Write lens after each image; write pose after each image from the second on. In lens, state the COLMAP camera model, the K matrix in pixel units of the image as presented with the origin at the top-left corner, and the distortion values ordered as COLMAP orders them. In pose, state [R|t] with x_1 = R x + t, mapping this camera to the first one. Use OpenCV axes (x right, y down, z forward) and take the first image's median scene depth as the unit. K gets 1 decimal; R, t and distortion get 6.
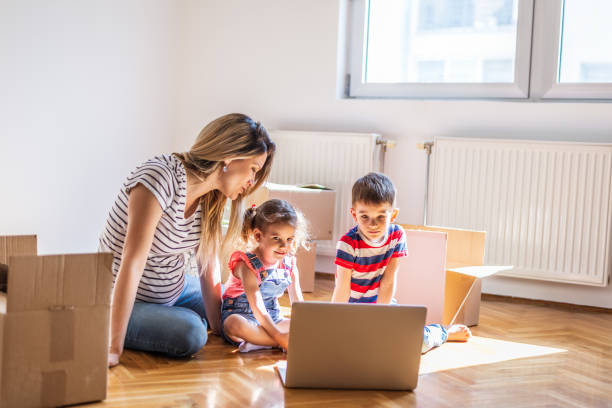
lens RADIAL K [[920.5, 0, 306.0], [0, 920.5, 204.0], [0, 0, 1]] dist [0.028542, 0.075657]
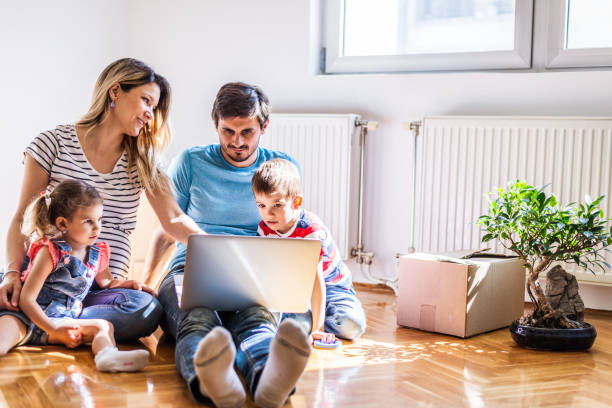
lens RADIAL K [[895.5, 0, 306.0], [0, 895.5, 214.4], [0, 0, 1]] dist [0.059105, -0.102974]
pose [[0.999767, -0.019475, -0.009284, 0.037603], [0.019595, 0.999724, 0.012998, 0.006260], [0.009029, -0.013177, 0.999872, 0.162635]]
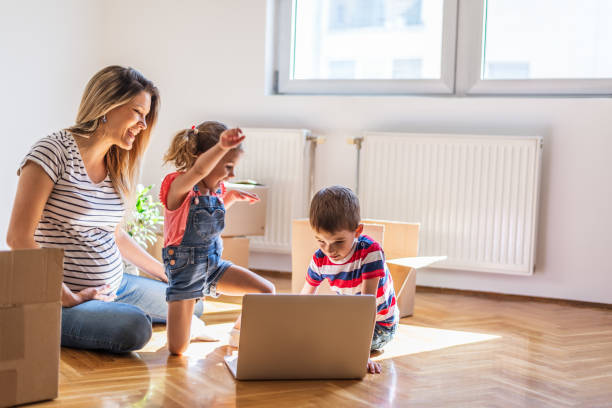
lens RADIAL K [[920.5, 0, 306.0], [0, 920.5, 204.0], [0, 0, 1]] dist [0.028542, 0.075657]
pose [[0.994835, -0.014674, 0.100436, -0.027441], [0.014682, 0.999892, 0.000666, 0.004801], [-0.100435, 0.000812, 0.994943, -0.002939]]
